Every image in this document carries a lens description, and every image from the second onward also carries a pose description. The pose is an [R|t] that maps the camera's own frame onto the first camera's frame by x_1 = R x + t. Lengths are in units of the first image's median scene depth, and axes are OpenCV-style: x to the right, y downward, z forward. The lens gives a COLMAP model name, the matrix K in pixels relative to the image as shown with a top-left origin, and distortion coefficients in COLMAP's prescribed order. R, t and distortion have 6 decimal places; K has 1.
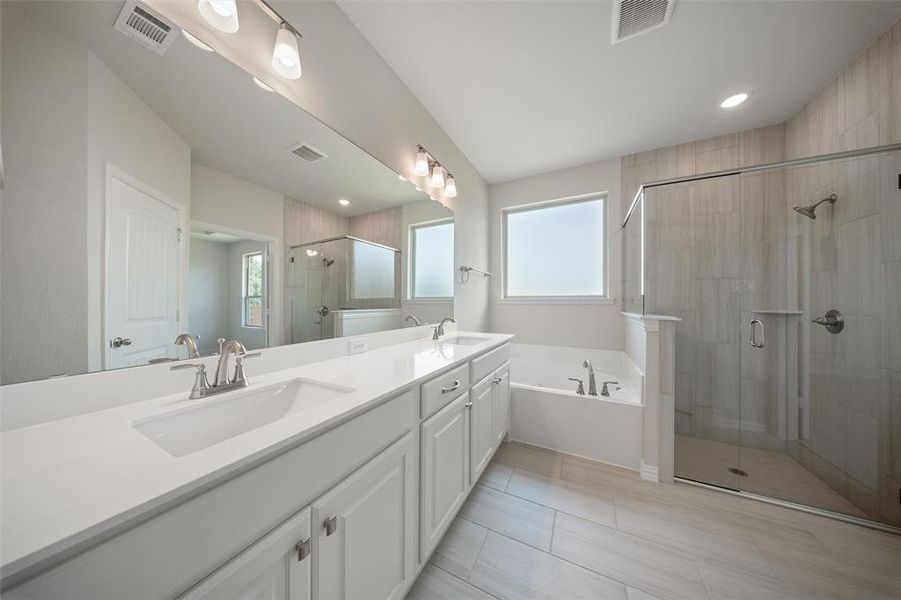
lens RADIAL K [[265.3, 0, 444.3], [0, 265.3, 302.1], [0, 0, 1]] dist [-0.002388, -0.000141]
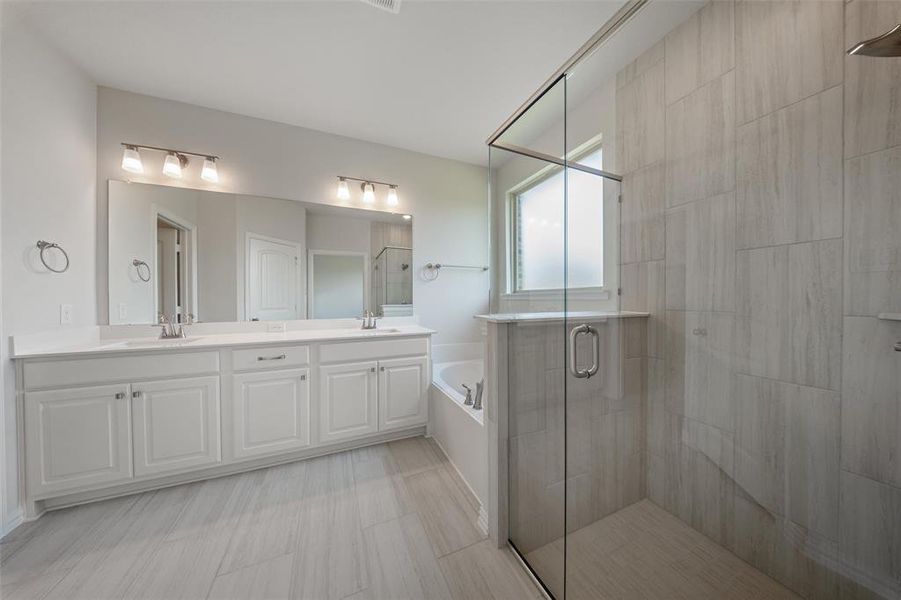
lens RADIAL K [[265.3, 0, 444.3], [0, 265.3, 302.1], [0, 0, 1]] dist [-0.002388, -0.000141]
pose [[0.777300, 0.003013, -0.629123, 0.853704], [0.006321, 0.999901, 0.012599, 0.003316], [0.629098, -0.013770, 0.777204, 0.245593]]
